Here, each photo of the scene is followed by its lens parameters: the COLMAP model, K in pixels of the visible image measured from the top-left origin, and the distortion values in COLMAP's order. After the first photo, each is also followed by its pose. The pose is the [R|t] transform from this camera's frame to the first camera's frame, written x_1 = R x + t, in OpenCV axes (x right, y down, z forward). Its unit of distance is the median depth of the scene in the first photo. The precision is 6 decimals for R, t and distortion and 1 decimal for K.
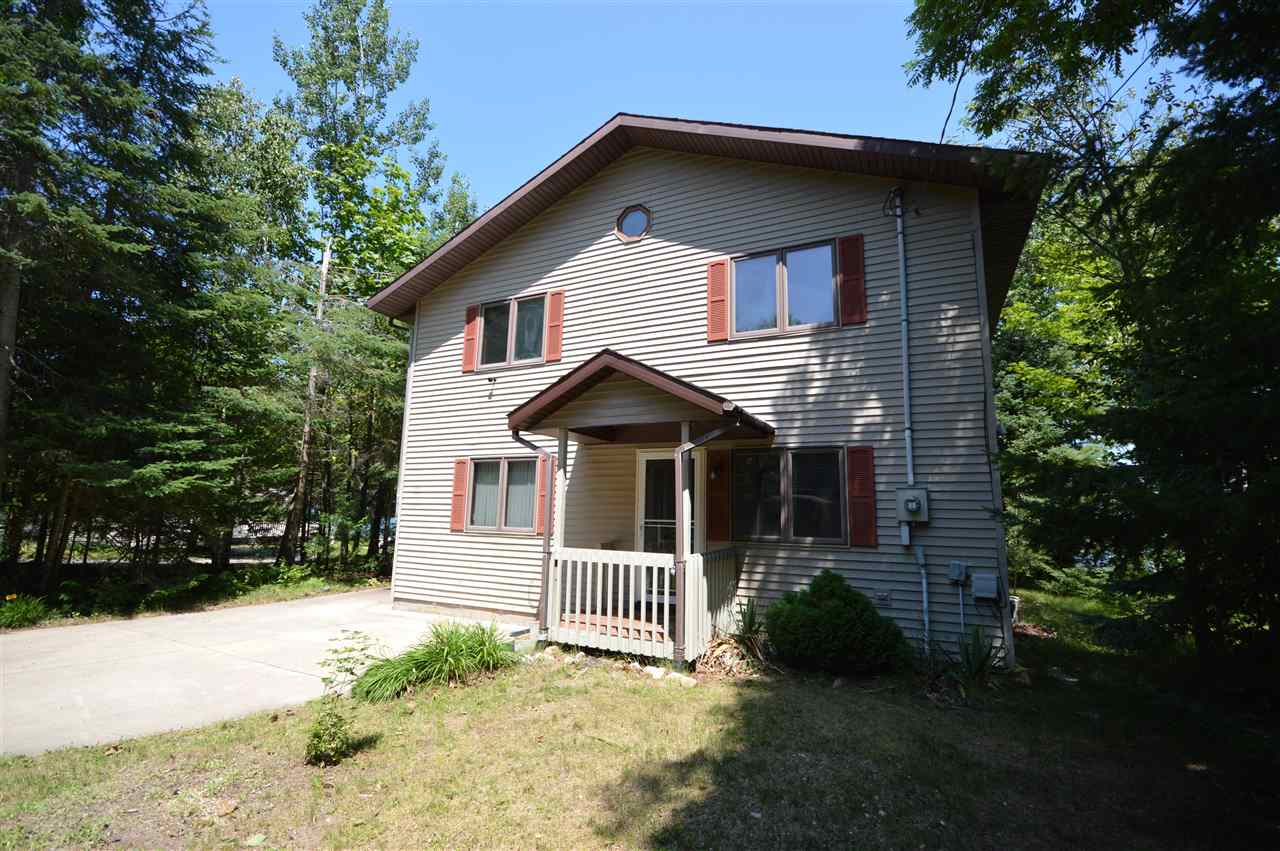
lens RADIAL K [[571.4, 0, 639.6], [0, 571.4, 424.1], [0, 0, 1]] dist [0.000906, -0.005573]
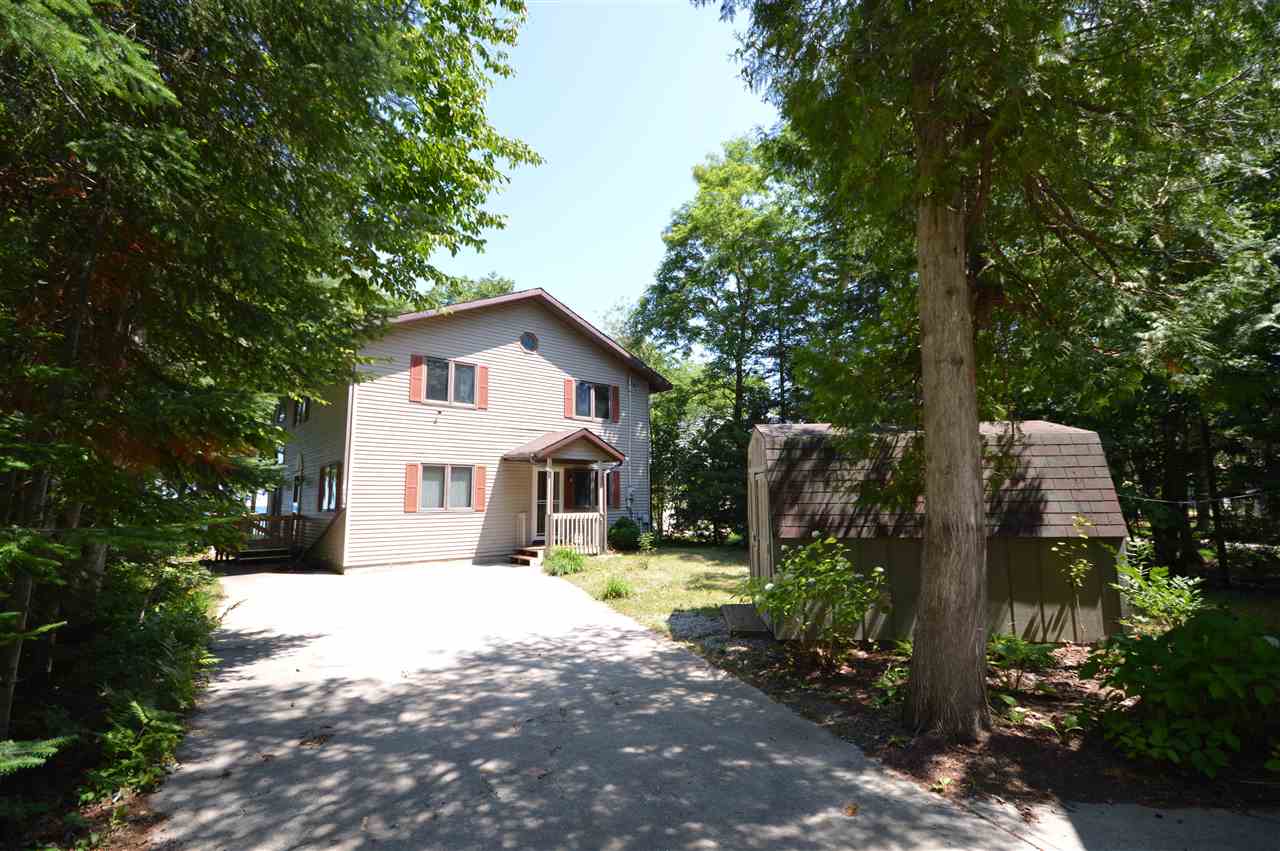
lens RADIAL K [[571.4, 0, 640.7], [0, 571.4, 430.8], [0, 0, 1]] dist [0.000906, -0.005573]
pose [[0.382975, 0.087082, 0.919645, -1.474427], [-0.133146, 0.990355, -0.038331, -0.042053], [-0.914113, -0.107767, 0.390876, -0.086661]]
